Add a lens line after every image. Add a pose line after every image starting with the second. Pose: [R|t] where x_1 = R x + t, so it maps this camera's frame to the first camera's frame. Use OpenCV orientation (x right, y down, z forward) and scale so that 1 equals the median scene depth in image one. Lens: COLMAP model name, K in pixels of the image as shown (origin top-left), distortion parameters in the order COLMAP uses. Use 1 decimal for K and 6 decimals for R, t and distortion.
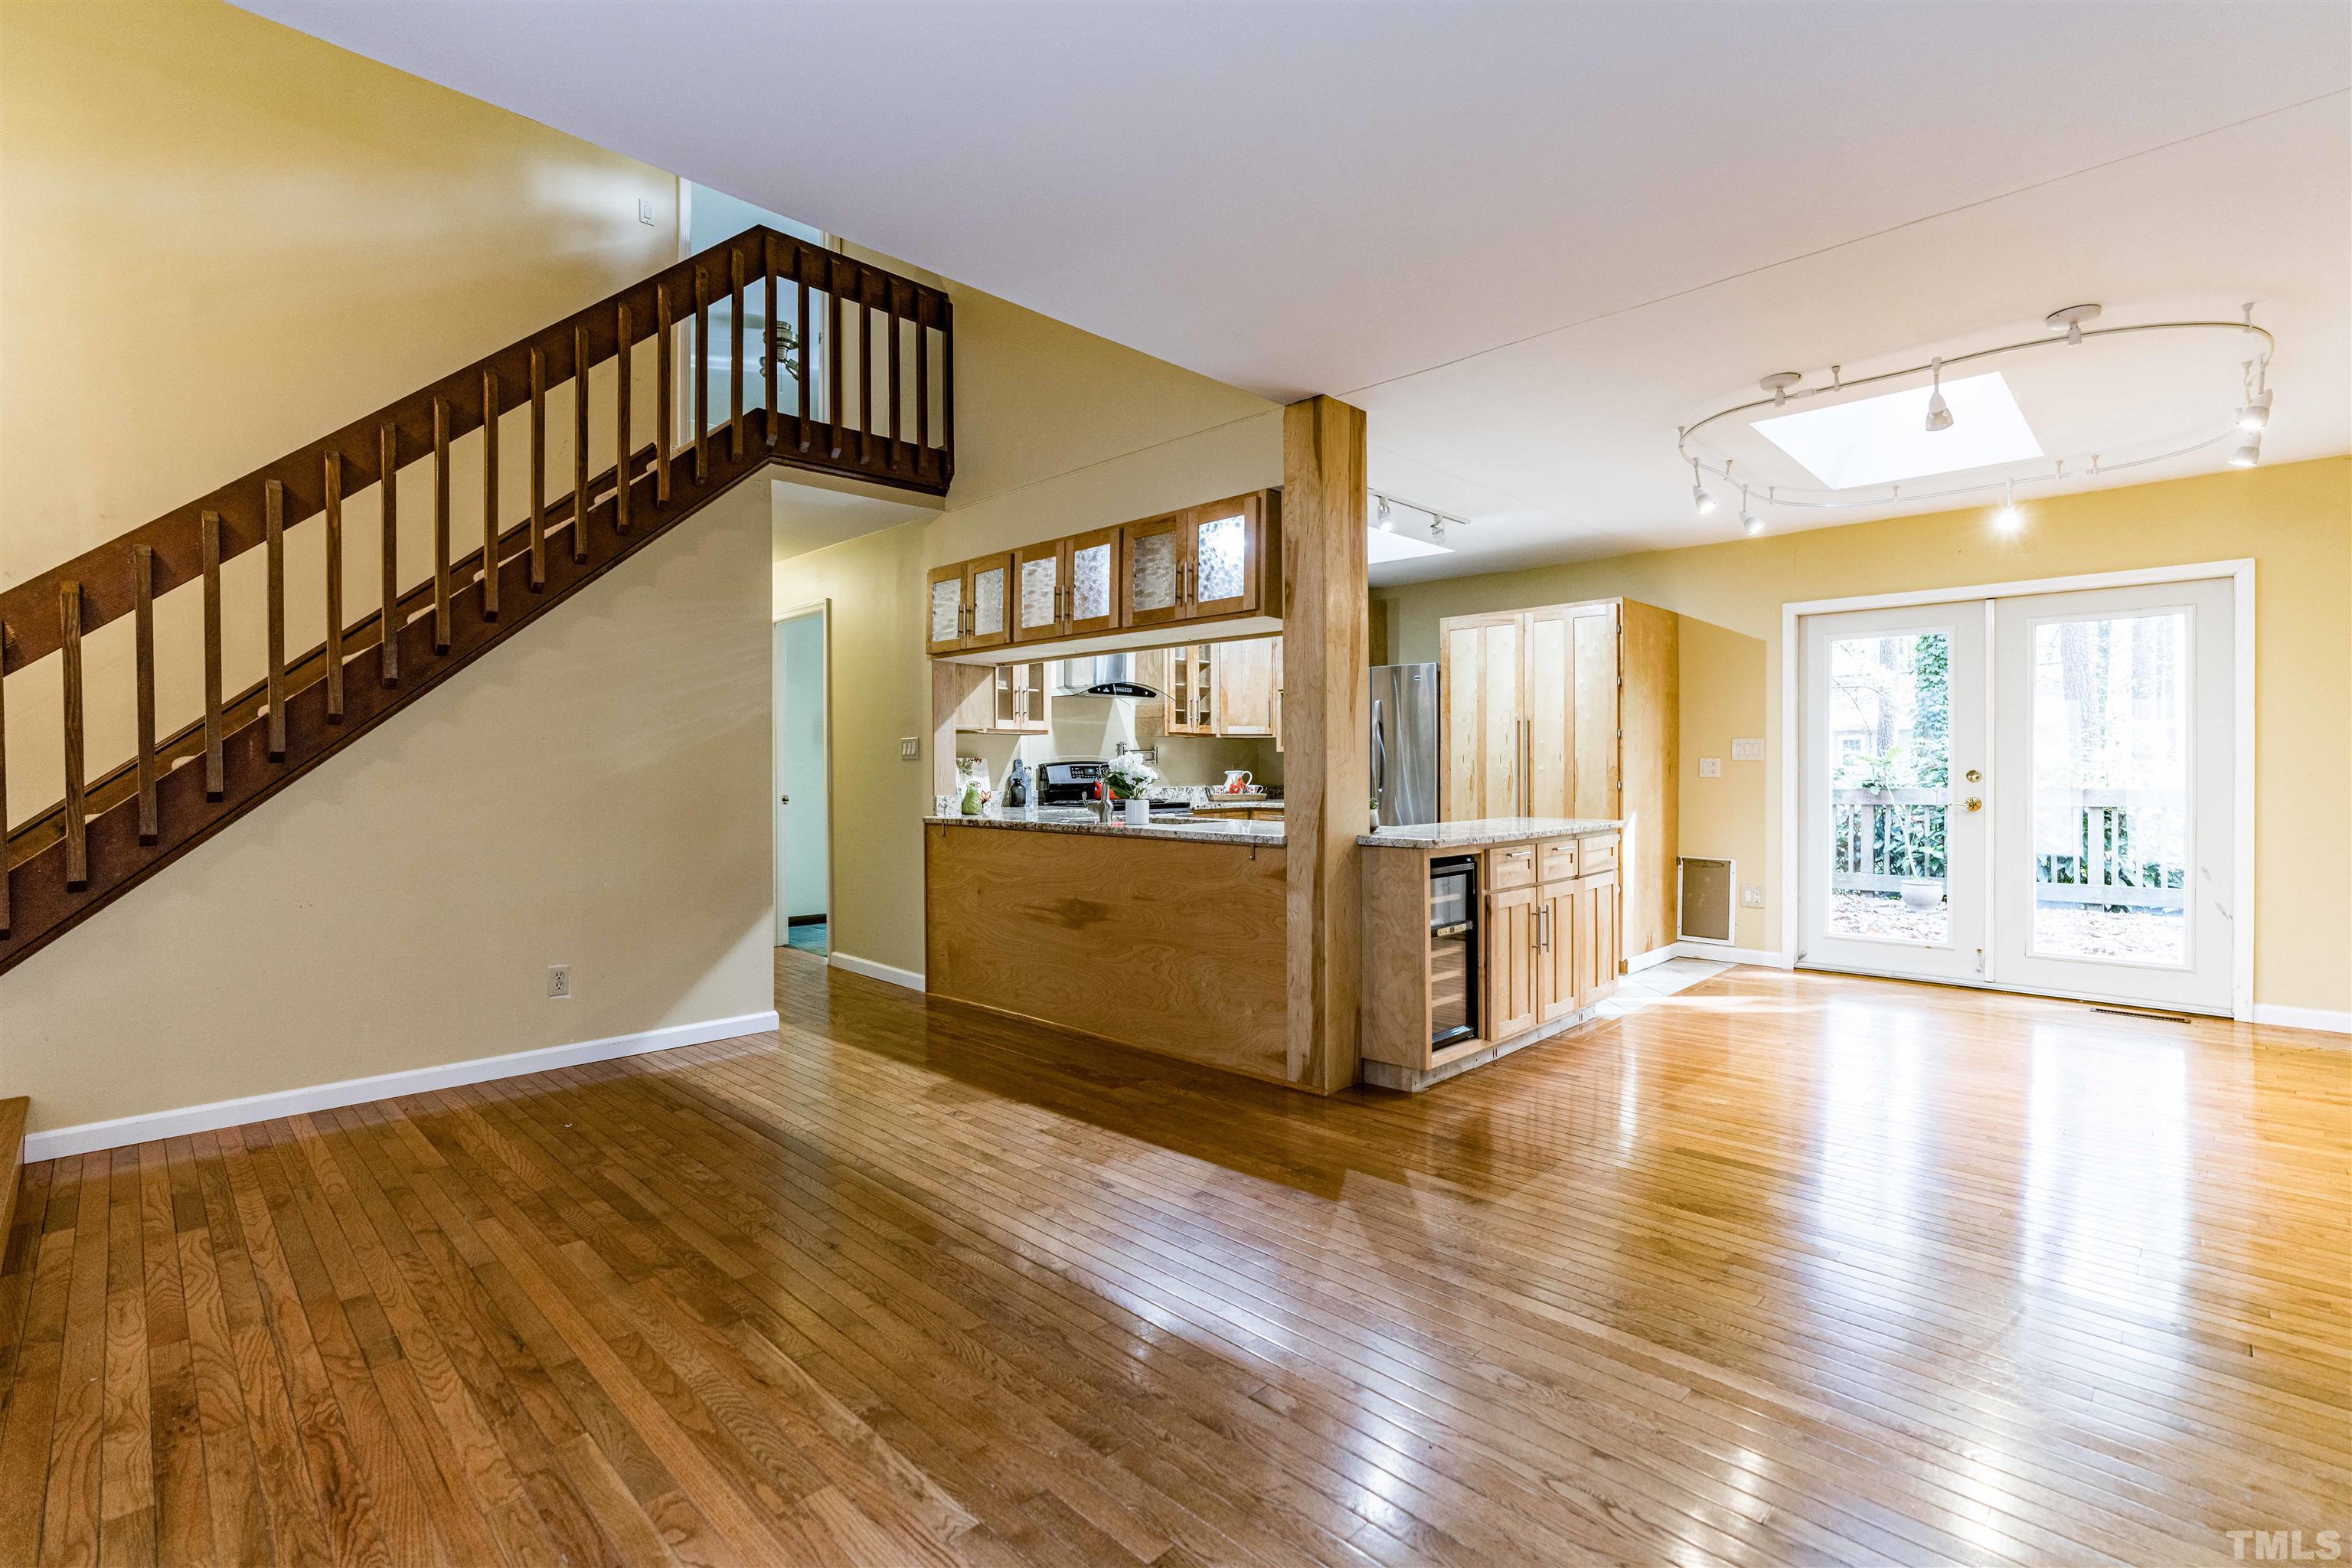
lens RADIAL K [[1075.7, 0, 1178.9], [0, 1075.7, 780.4], [0, 0, 1]] dist [-0.025816, 0.004399]
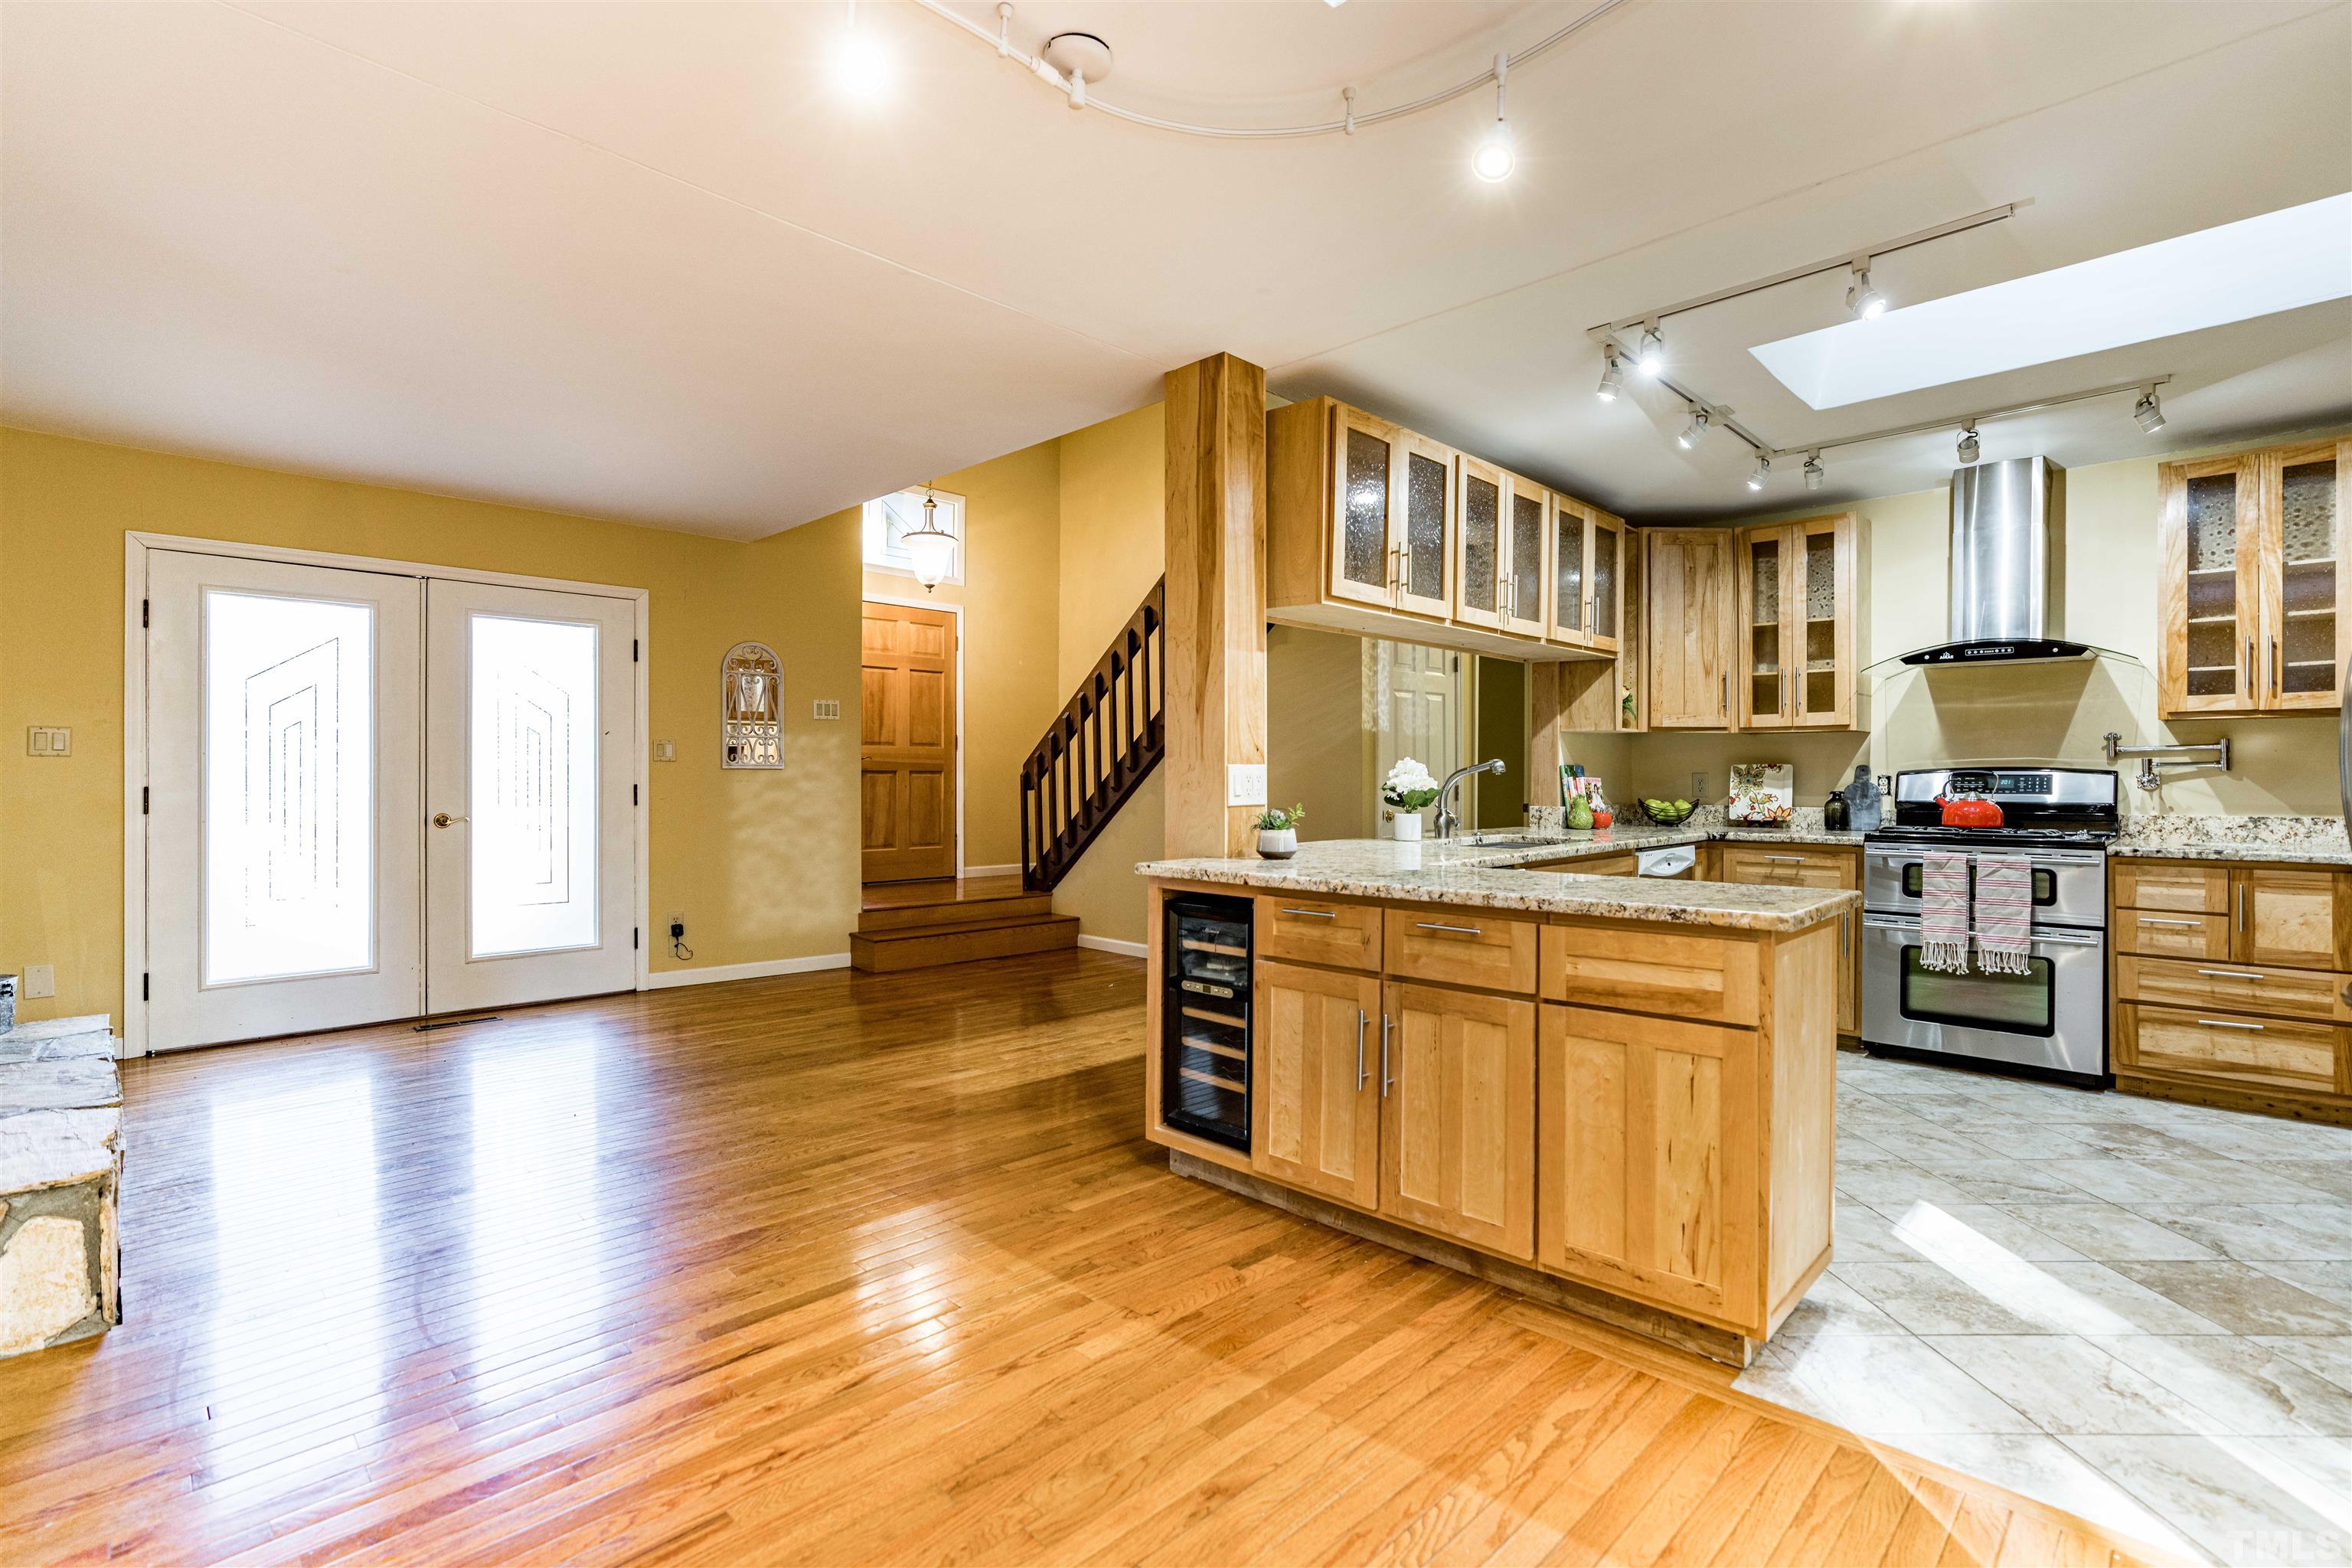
lens RADIAL K [[1075.7, 0, 1183.2], [0, 1075.7, 784.5], [0, 0, 1]] dist [-0.025816, 0.004399]
pose [[-0.001341, 0.010676, -0.999942, 1.035863], [-0.010800, 0.999885, 0.010690, -0.017414], [0.999941, 0.010814, -0.001226, 0.992010]]
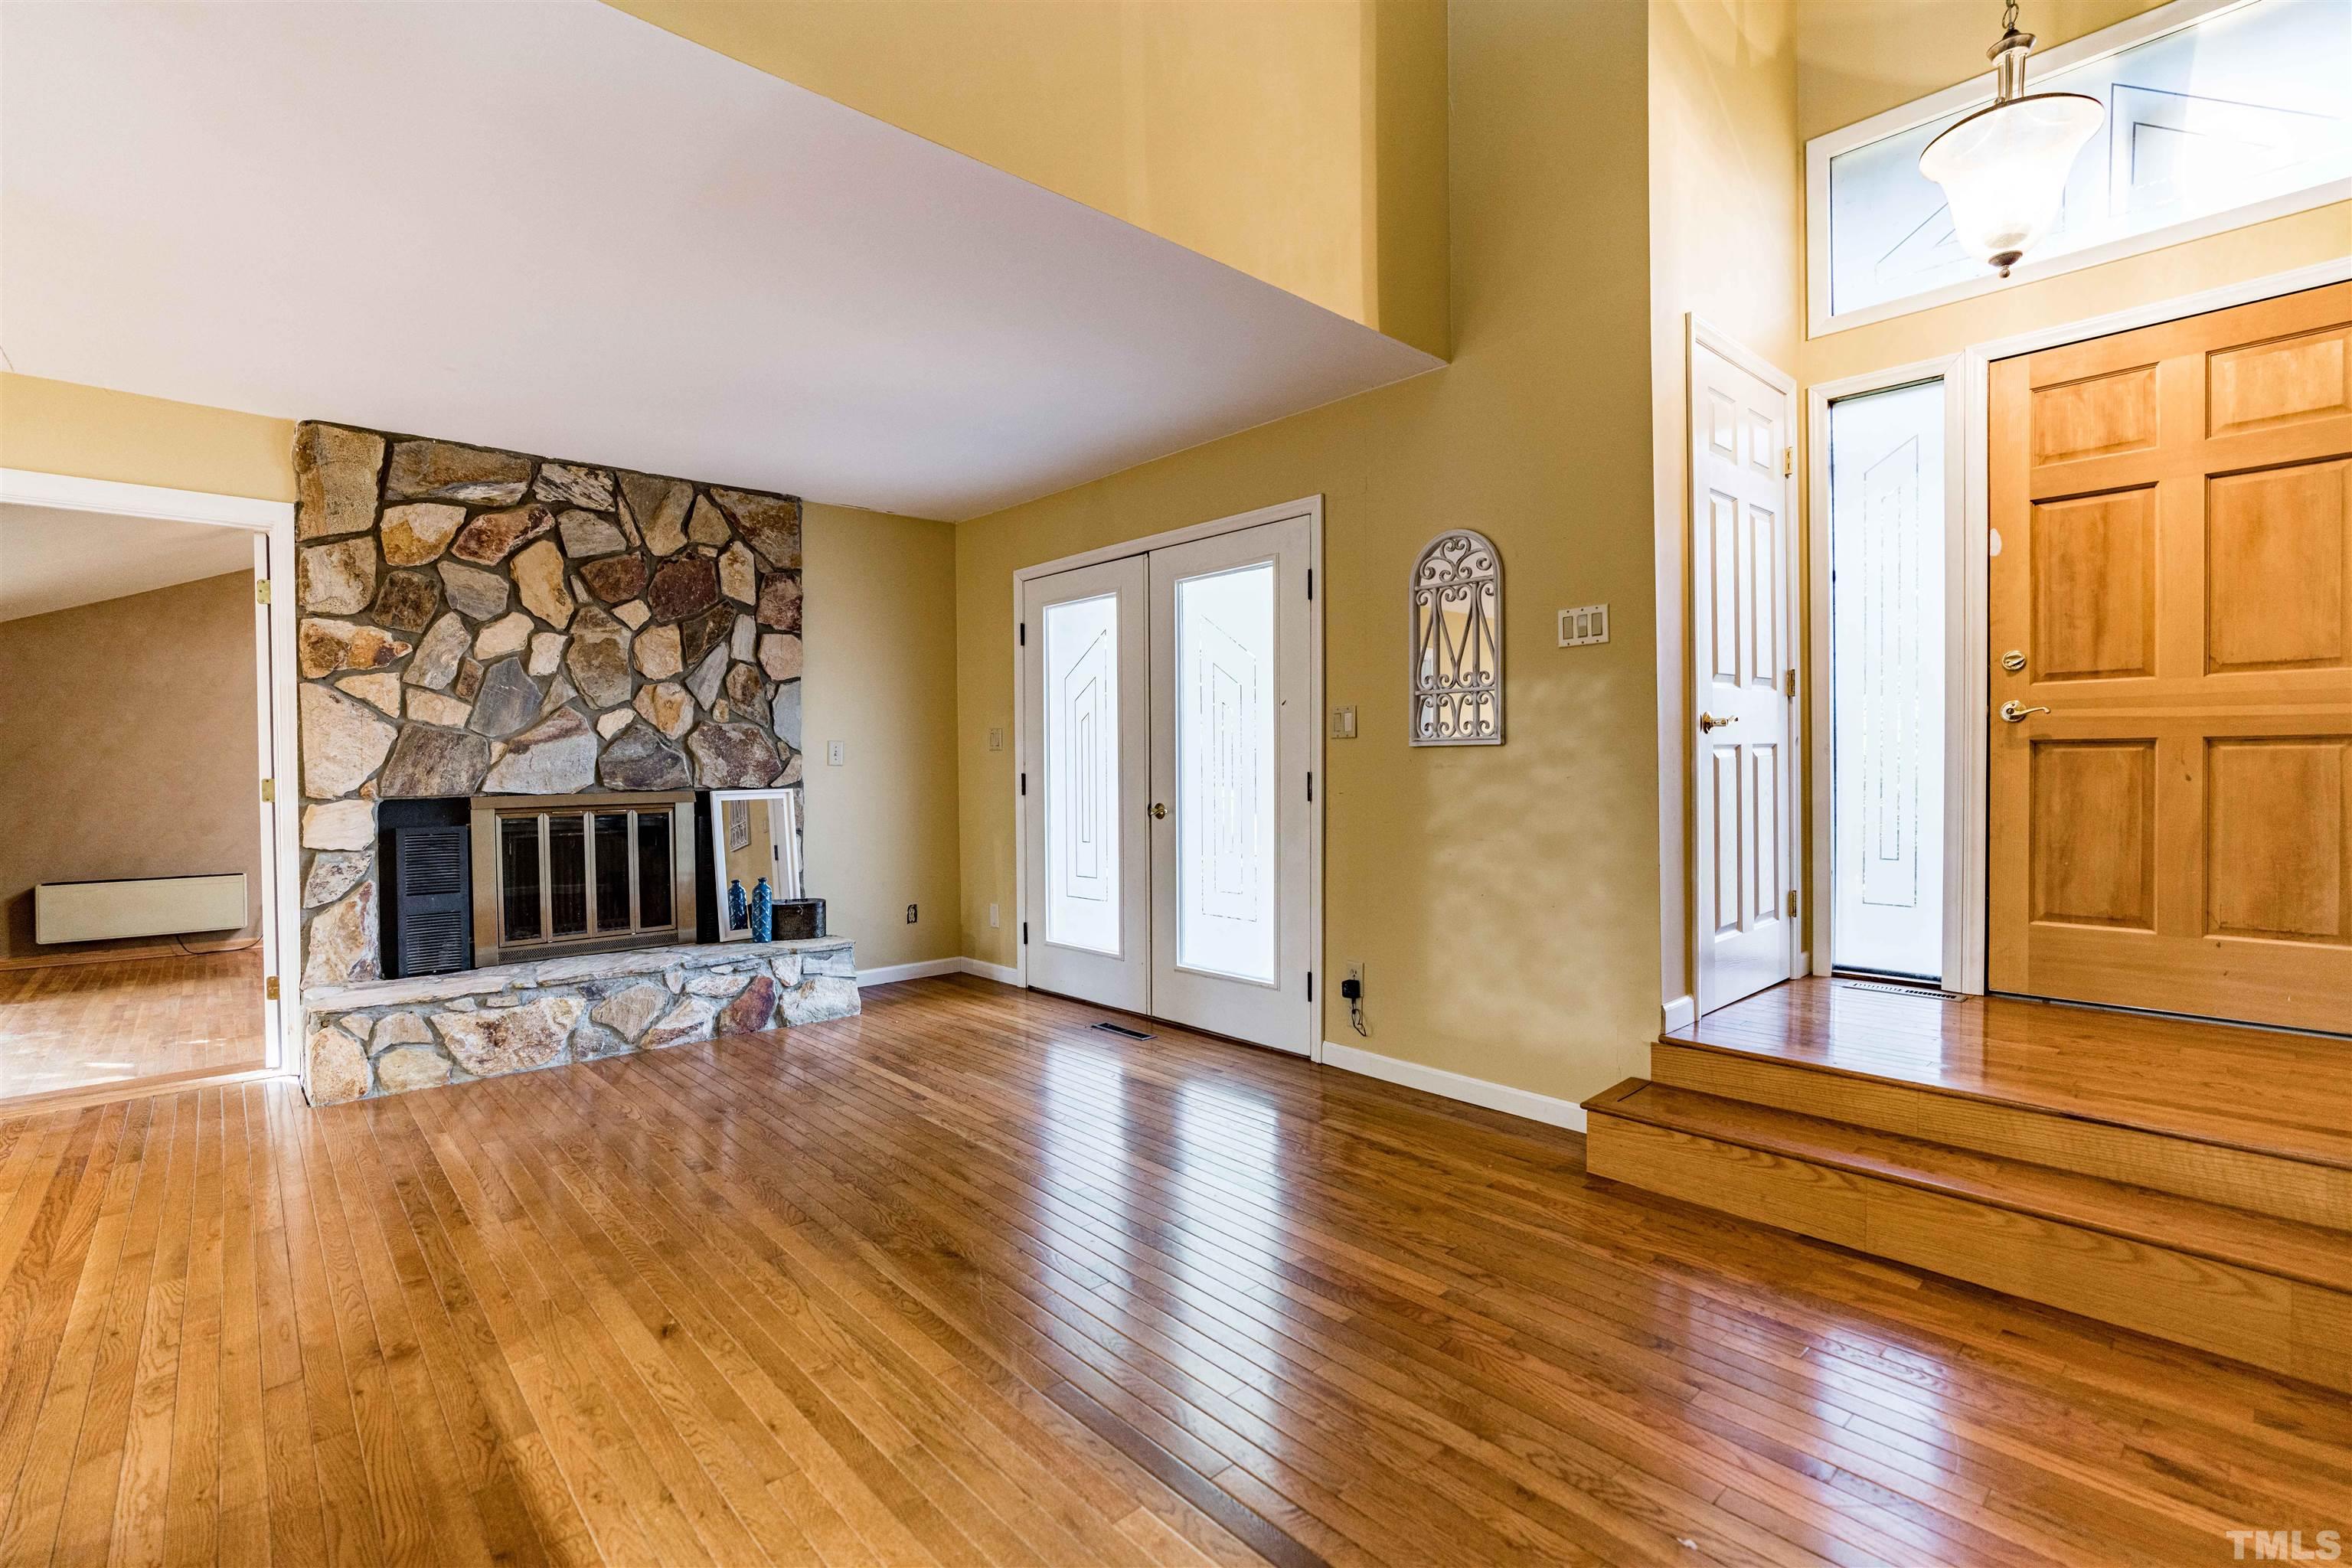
lens RADIAL K [[1075.7, 0, 1181.6], [0, 1075.7, 787.0], [0, 0, 1]] dist [-0.025816, 0.004399]
pose [[-0.998969, 0.009266, 0.044449, -0.342449], [0.010402, 0.999623, 0.025409, -0.007250], [-0.044196, 0.025845, -0.998688, 1.295367]]
